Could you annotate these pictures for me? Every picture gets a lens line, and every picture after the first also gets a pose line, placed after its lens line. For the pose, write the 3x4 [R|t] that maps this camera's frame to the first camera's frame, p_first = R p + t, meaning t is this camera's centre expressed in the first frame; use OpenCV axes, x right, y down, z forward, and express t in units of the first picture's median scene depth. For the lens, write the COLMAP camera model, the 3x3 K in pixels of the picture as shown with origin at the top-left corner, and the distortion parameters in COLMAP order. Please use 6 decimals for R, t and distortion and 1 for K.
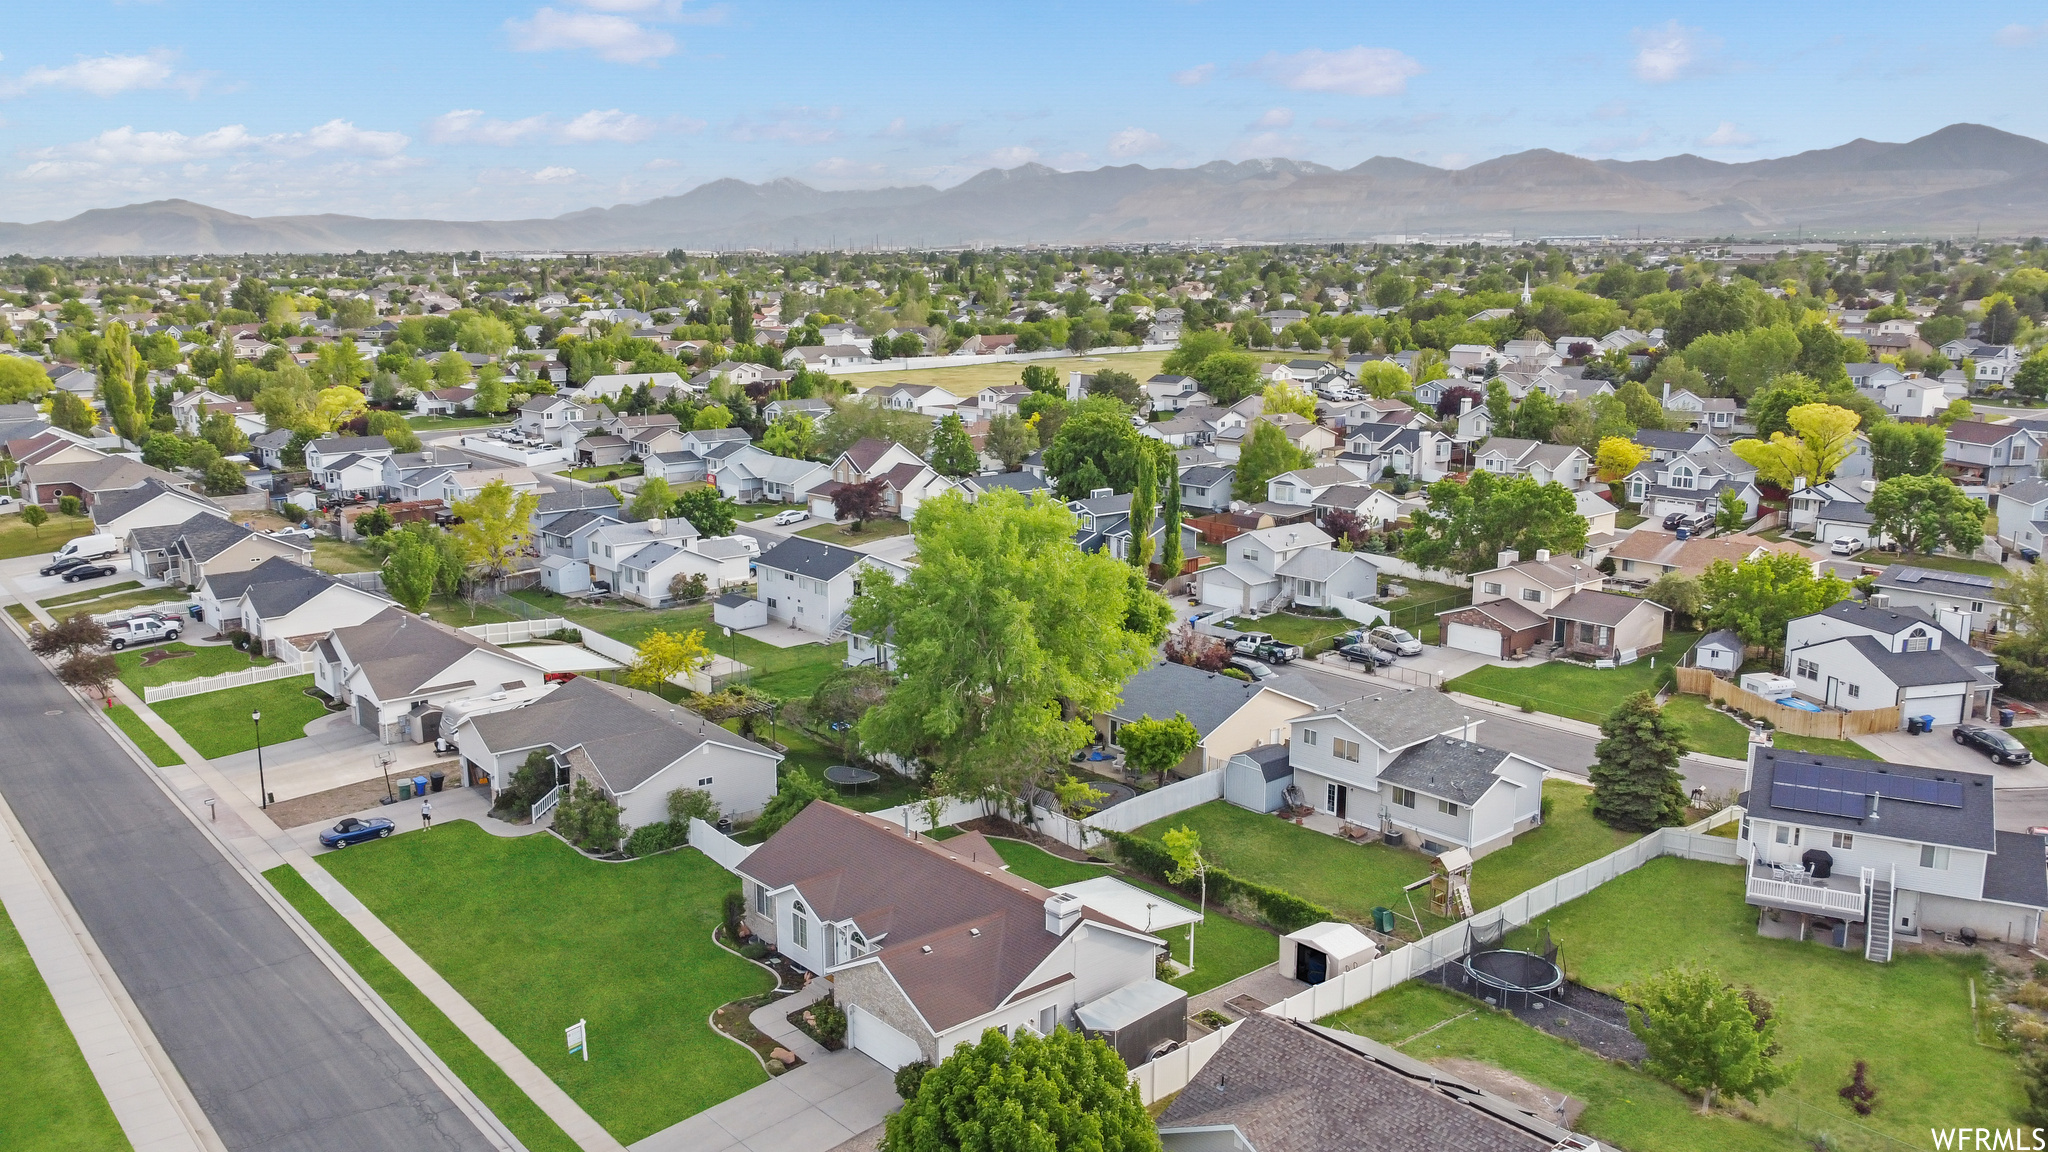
lens RADIAL K [[1547.6, 0, 1024.0], [0, 1547.6, 576.0], [0, 0, 1]] dist [0.003002, -0.015595]
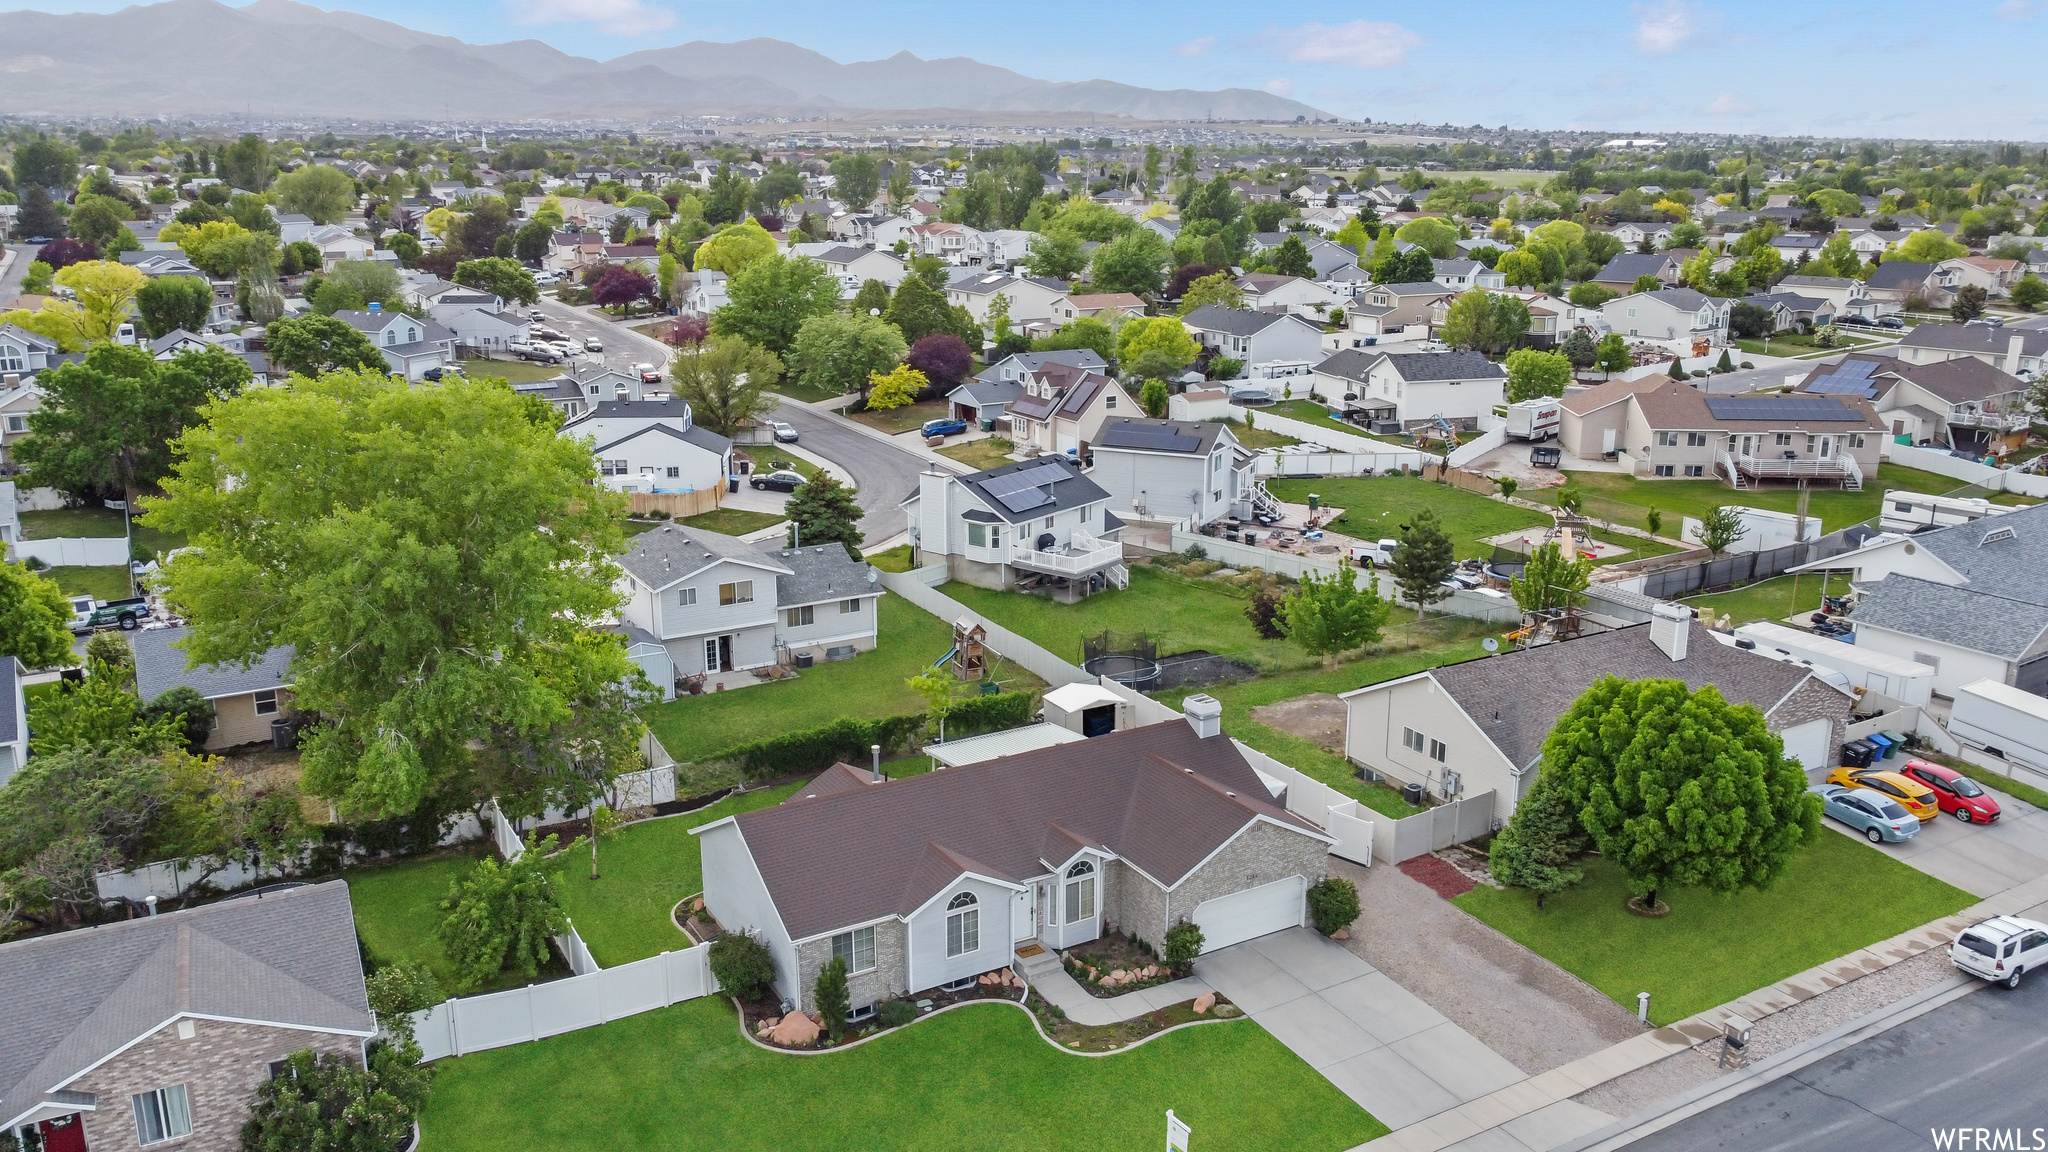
lens RADIAL K [[1547.6, 0, 1024.0], [0, 1547.6, 576.0], [0, 0, 1]] dist [0.003002, -0.015595]
pose [[0.190575, -0.255360, 0.947878, -0.430478], [0.189385, 0.956999, 0.219741, -0.045243], [-0.963231, 0.137637, 0.230741, 0.433345]]
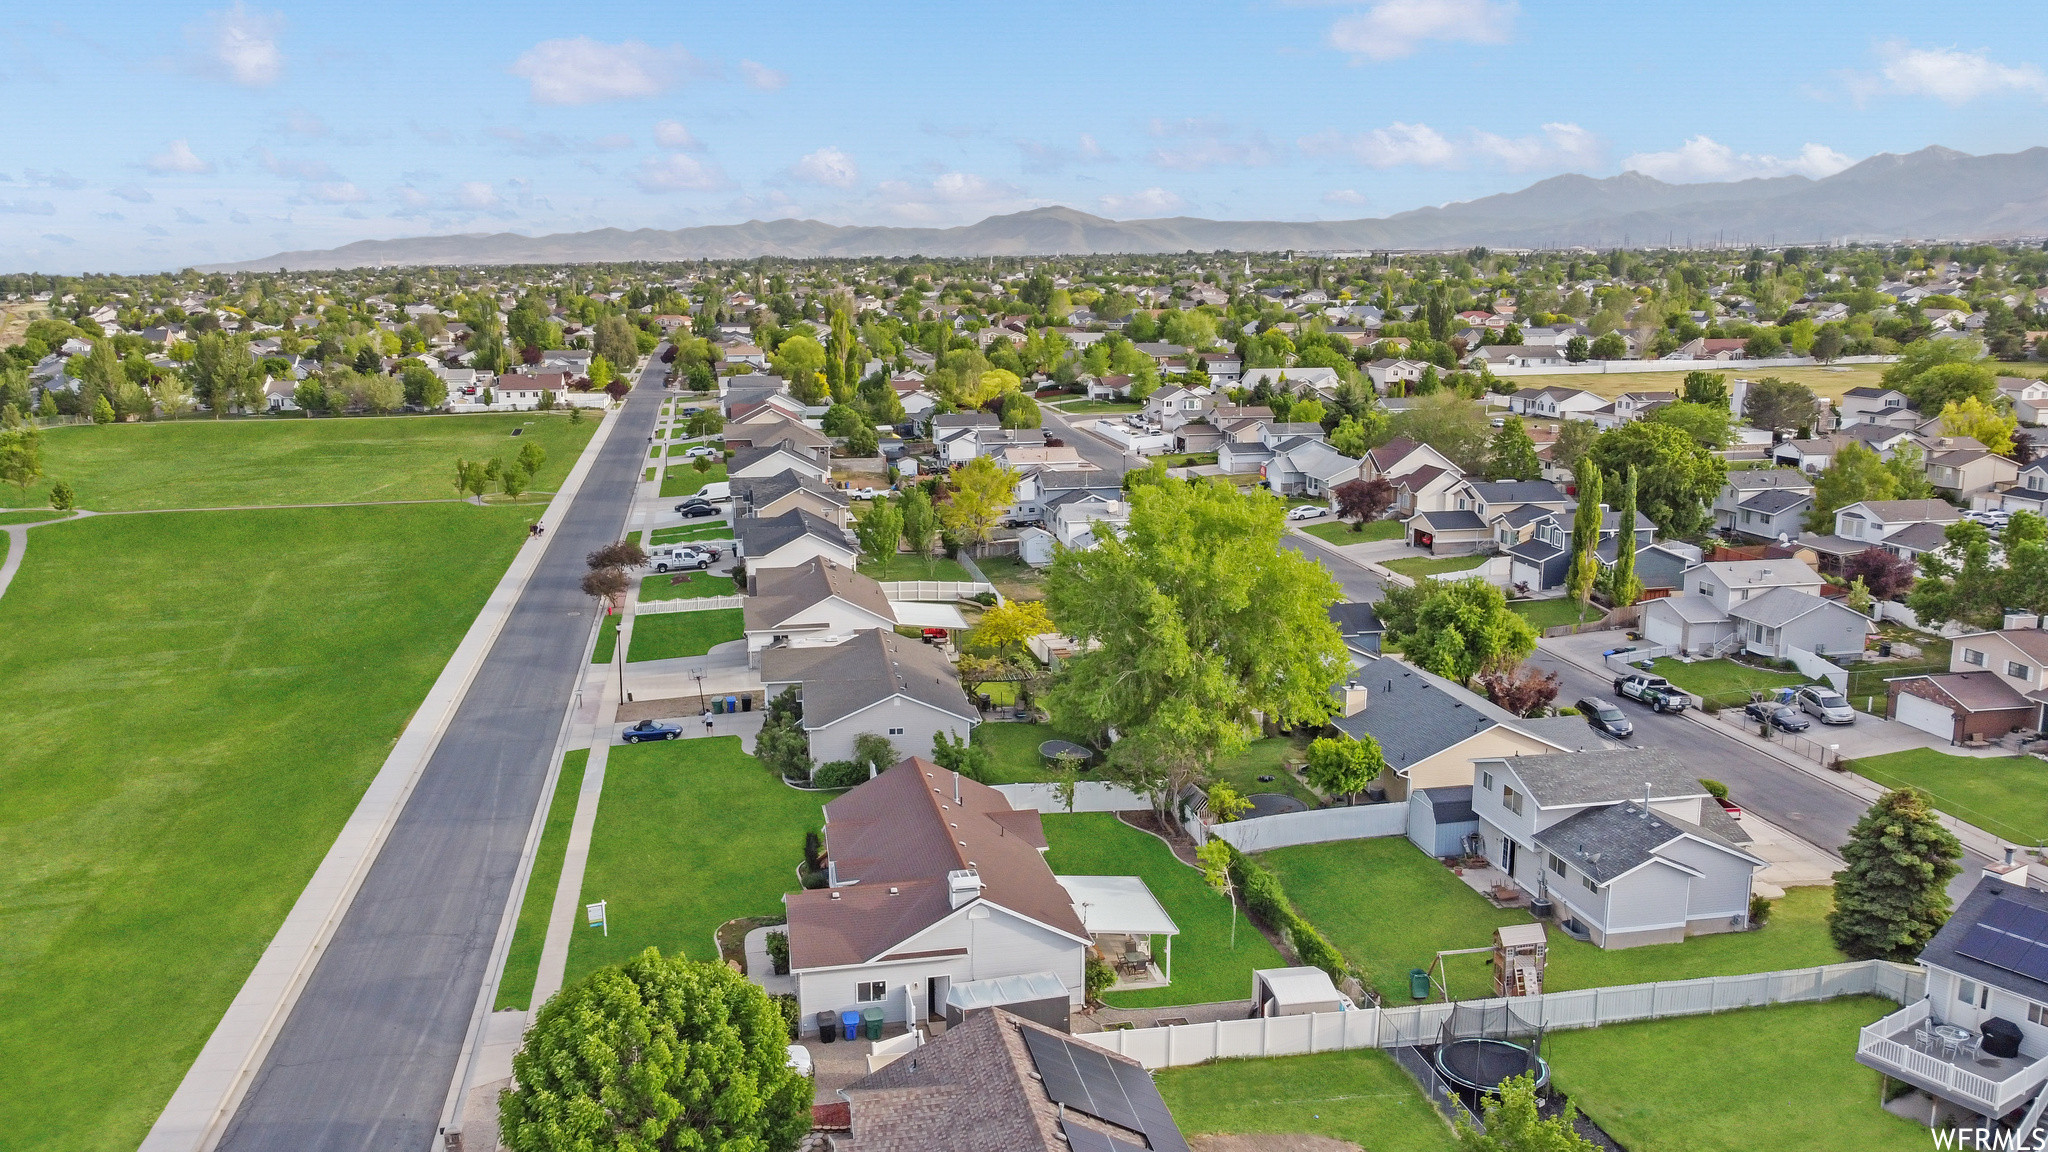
lens RADIAL K [[1547.6, 0, 1024.0], [0, 1547.6, 576.0], [0, 0, 1]] dist [0.003002, -0.015595]
pose [[0.872719, 0.094843, -0.478921, 0.260523], [-0.094487, 0.995214, 0.024909, -0.007443], [0.478992, 0.023513, 0.877504, 0.061550]]
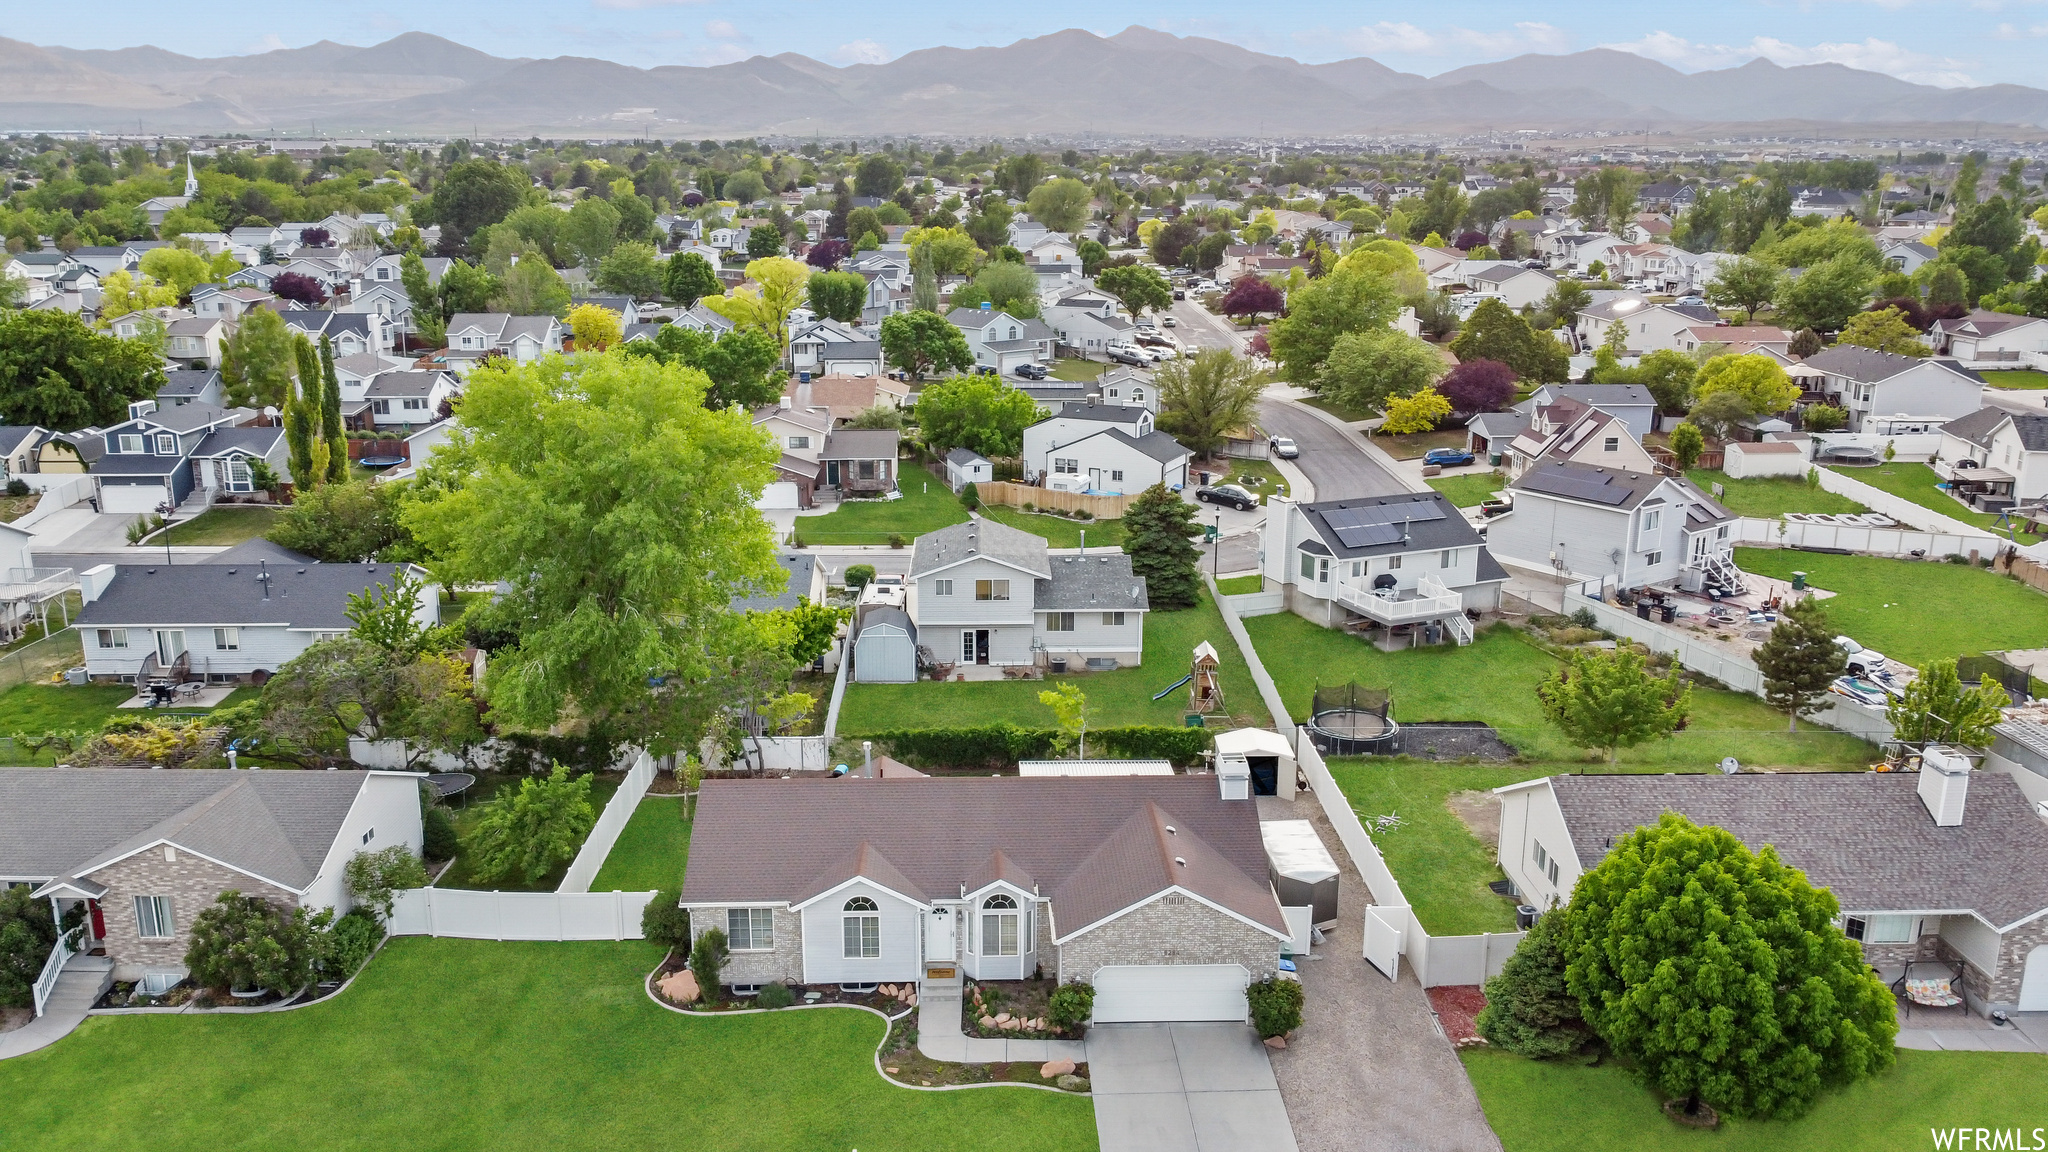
lens RADIAL K [[1547.6, 0, 1024.0], [0, 1547.6, 576.0], [0, 0, 1]] dist [0.003002, -0.015595]
pose [[0.634969, -0.193198, 0.747990, -0.334364], [0.147149, 0.980745, 0.128402, -0.009669], [-0.758394, 0.028535, 0.651171, 0.258007]]
